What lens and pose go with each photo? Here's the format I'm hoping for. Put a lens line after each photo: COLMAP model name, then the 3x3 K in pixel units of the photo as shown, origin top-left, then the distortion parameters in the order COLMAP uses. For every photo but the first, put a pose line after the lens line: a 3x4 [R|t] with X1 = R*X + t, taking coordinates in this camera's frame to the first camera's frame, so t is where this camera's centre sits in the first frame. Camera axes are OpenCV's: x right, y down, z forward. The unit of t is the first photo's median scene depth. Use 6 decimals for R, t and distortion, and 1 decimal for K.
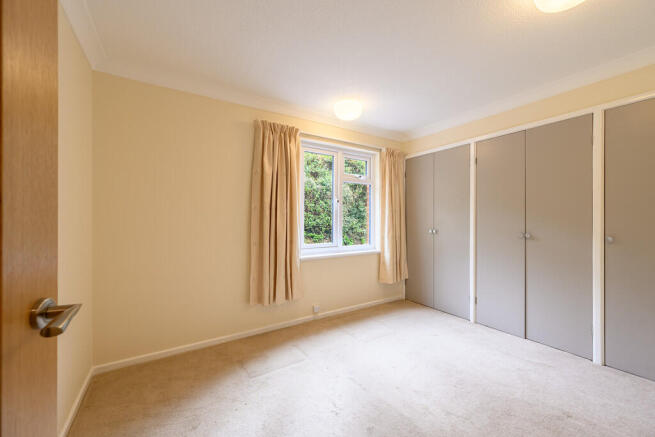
lens RADIAL K [[261.1, 0, 329.3], [0, 261.1, 219.2], [0, 0, 1]] dist [0.001045, 0.000061]
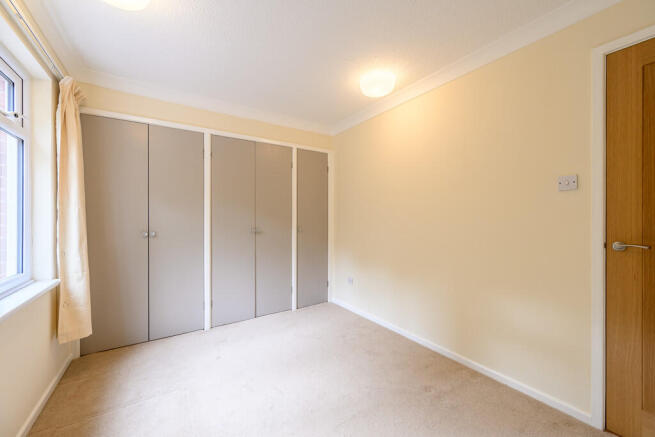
lens RADIAL K [[261.1, 0, 329.3], [0, 261.1, 219.2], [0, 0, 1]] dist [0.001045, 0.000061]
pose [[-0.032532, -0.007134, 0.999445, -0.384875], [-0.001163, 0.999974, 0.007100, 0.000484], [-0.999470, -0.000931, -0.032540, 0.609849]]
